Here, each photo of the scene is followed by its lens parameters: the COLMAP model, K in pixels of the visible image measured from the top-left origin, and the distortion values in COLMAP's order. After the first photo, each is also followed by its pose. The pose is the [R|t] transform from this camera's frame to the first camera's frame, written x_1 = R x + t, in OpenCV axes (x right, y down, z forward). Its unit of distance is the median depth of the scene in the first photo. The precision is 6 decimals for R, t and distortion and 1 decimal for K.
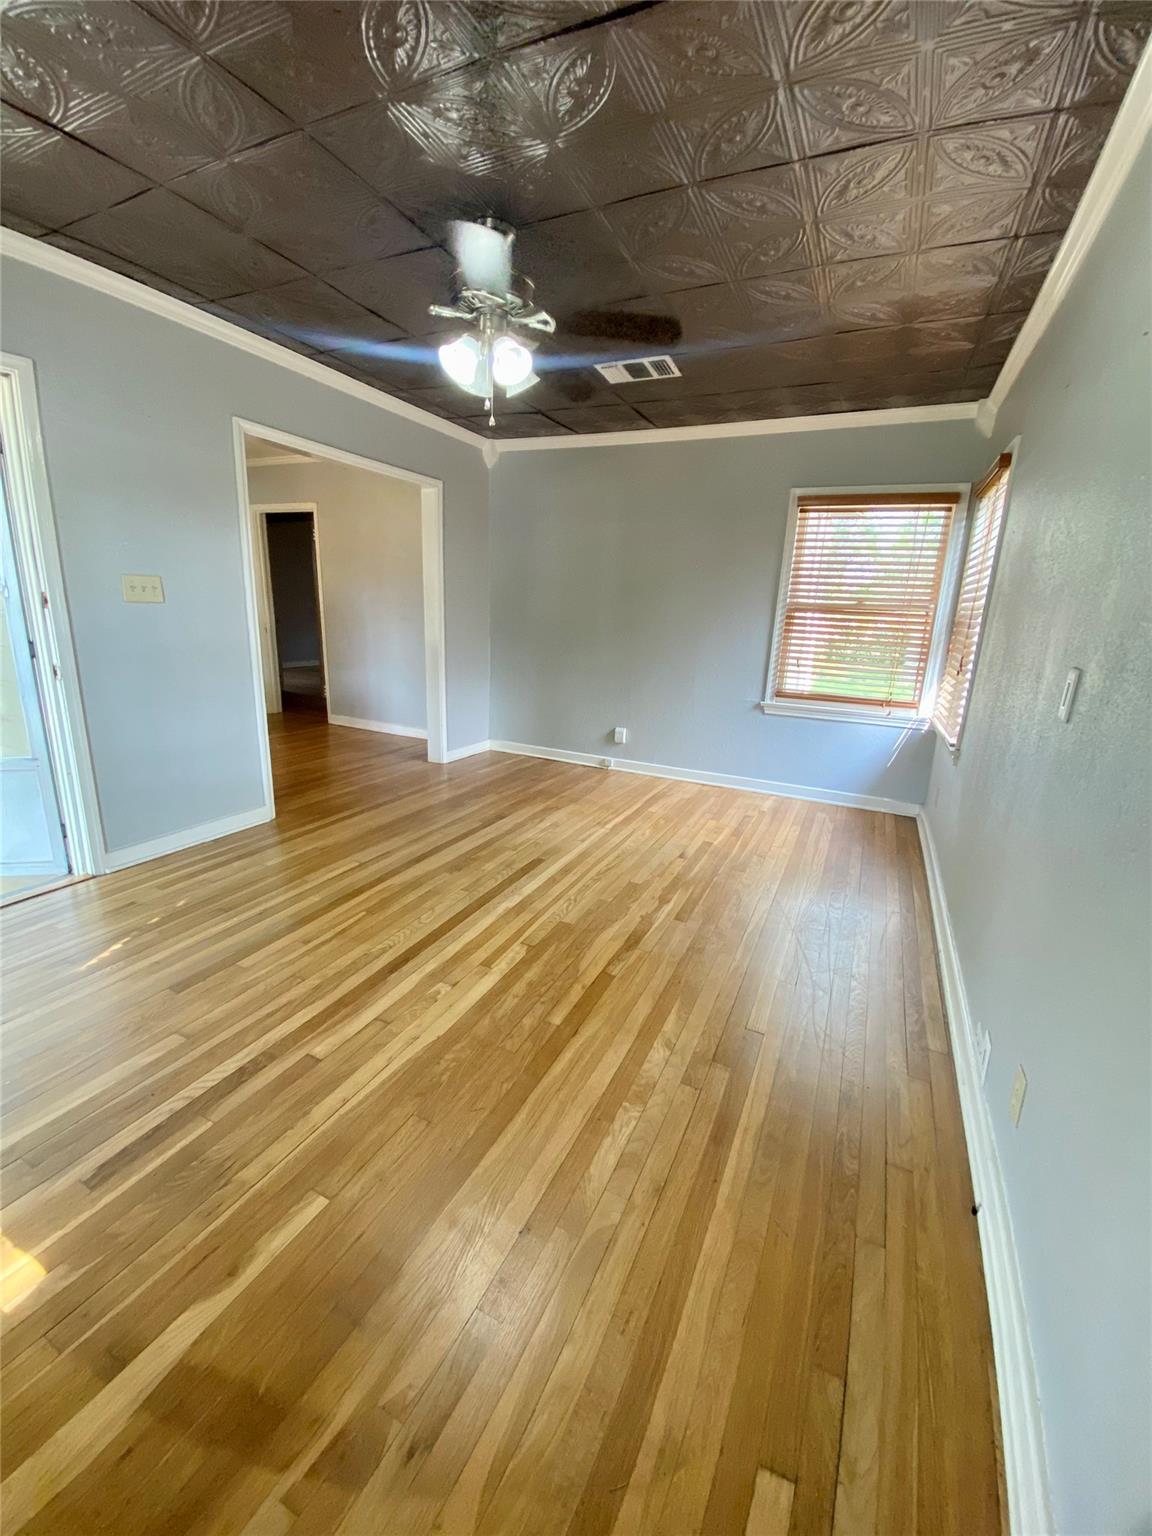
lens RADIAL K [[614.5, 0, 578.3], [0, 614.5, 774.2], [0, 0, 1]] dist [-0.007695, -0.003080]
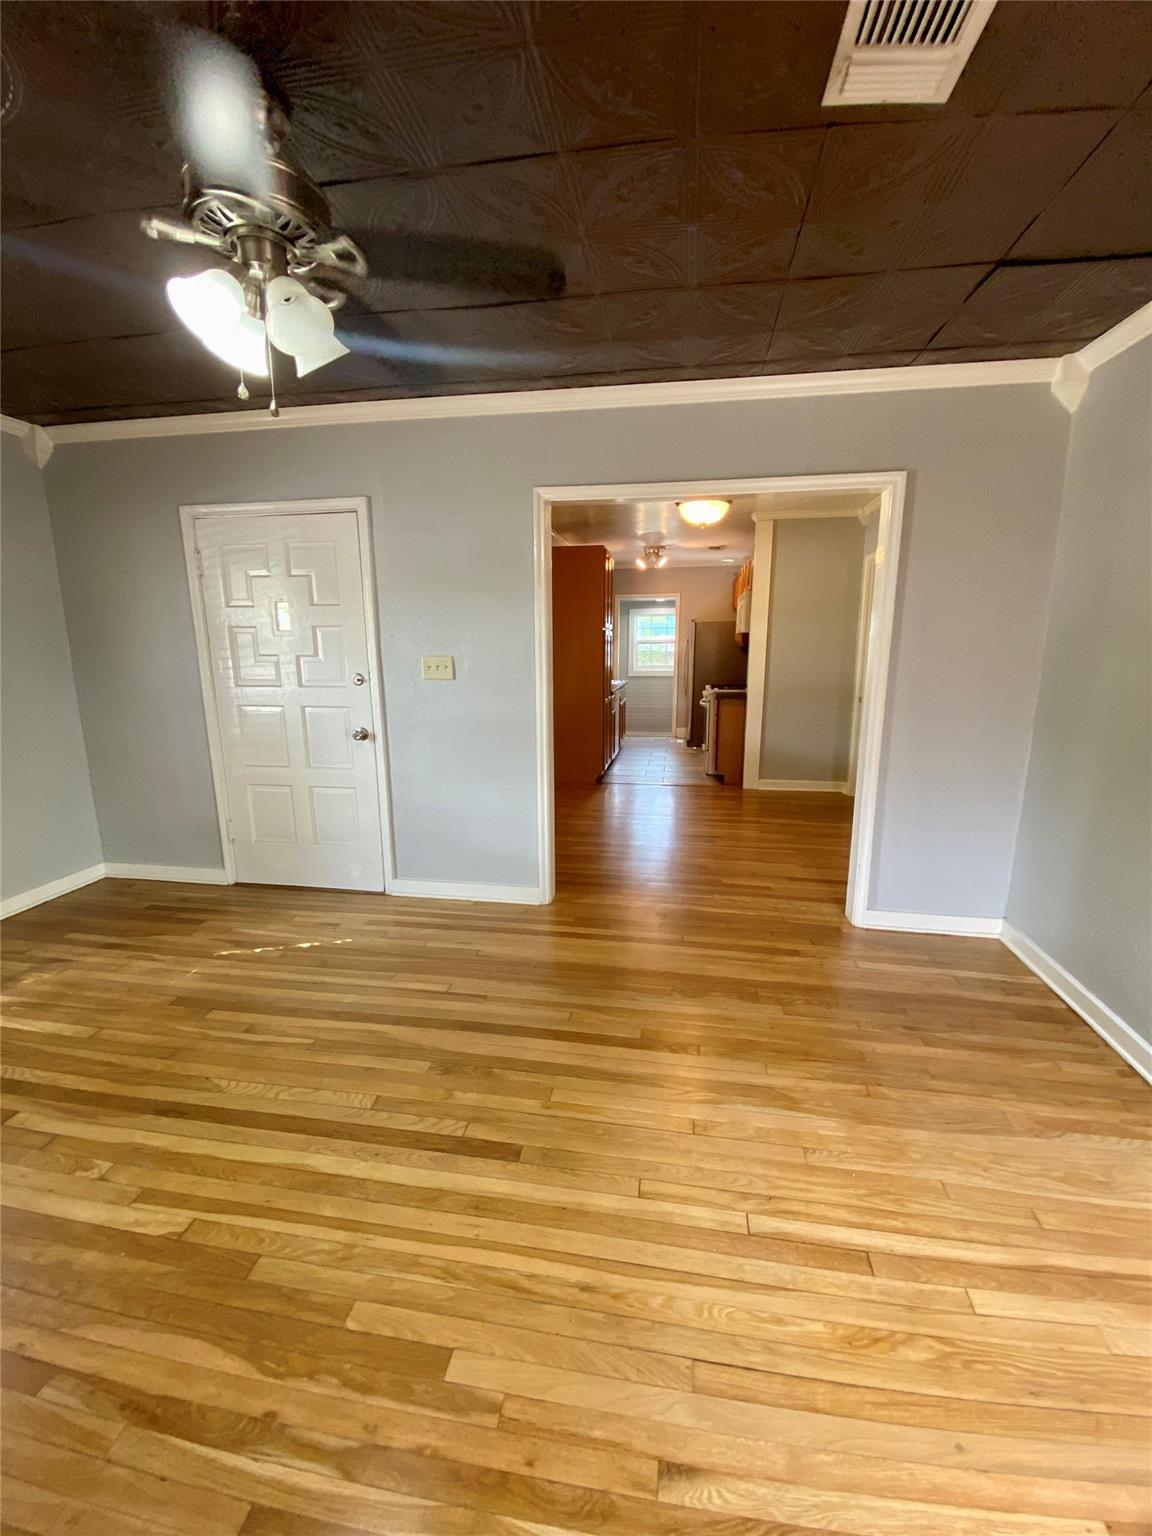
lens RADIAL K [[614.5, 0, 567.7], [0, 614.5, 771.6], [0, 0, 1]] dist [-0.007695, -0.003080]
pose [[0.277646, 0.165959, -0.946240, 0.437167], [-0.235612, 0.966647, 0.100405, -0.271672], [0.931343, 0.195068, 0.307488, 0.858989]]
